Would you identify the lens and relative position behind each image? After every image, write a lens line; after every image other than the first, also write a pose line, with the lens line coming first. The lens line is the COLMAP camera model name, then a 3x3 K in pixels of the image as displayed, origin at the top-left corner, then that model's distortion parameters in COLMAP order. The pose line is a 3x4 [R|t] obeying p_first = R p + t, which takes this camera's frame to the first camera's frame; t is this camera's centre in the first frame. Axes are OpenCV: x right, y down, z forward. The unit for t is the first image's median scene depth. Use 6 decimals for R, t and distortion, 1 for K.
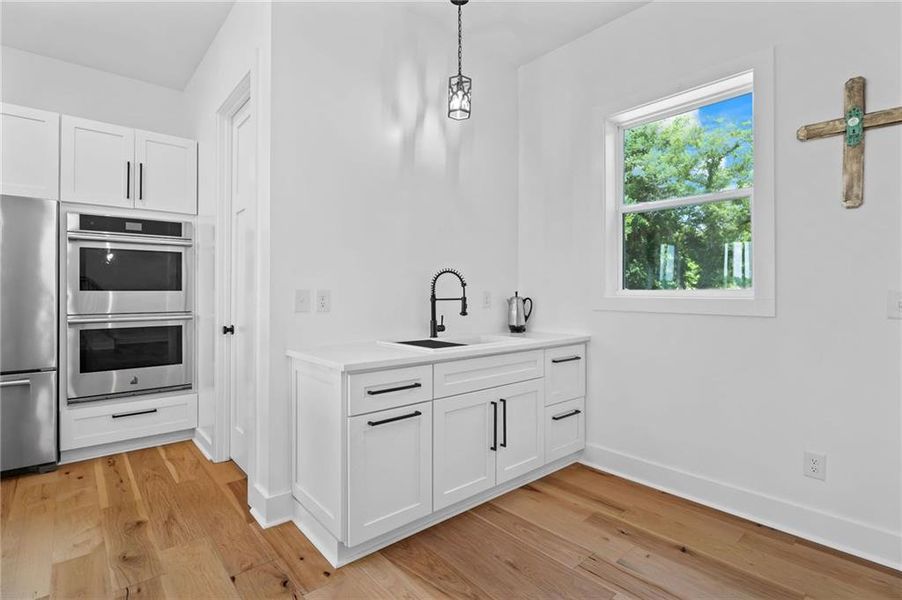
lens RADIAL K [[434.5, 0, 454.8], [0, 434.5, 292.0], [0, 0, 1]] dist [-0.007004, -0.001336]
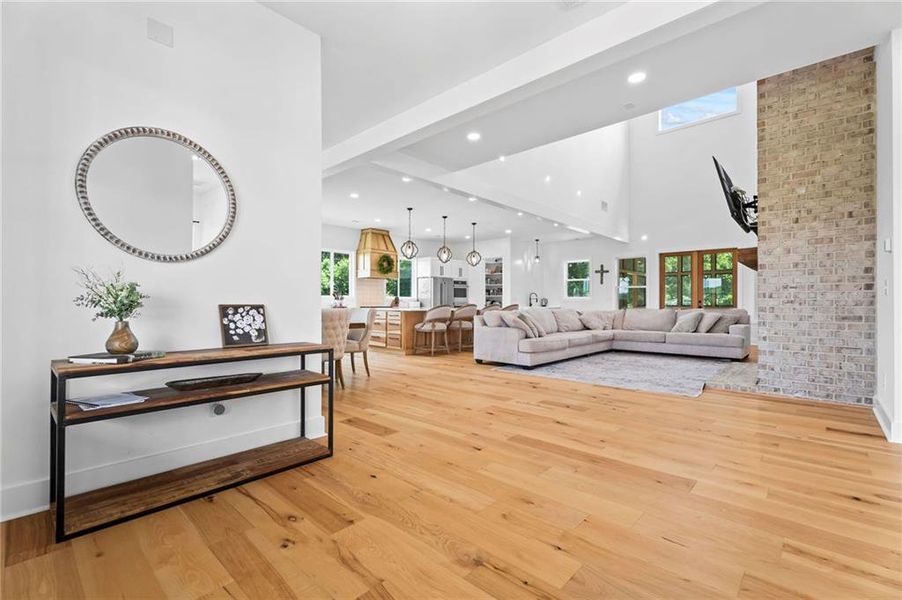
lens RADIAL K [[403.8, 0, 448.9], [0, 403.8, 304.2], [0, 0, 1]] dist [0.001080, -0.000056]
pose [[0.994957, -0.004190, 0.100215, -1.366078], [0.003700, 0.999980, 0.005082, 0.050280], [-0.100234, -0.004686, 0.994953, -3.316966]]
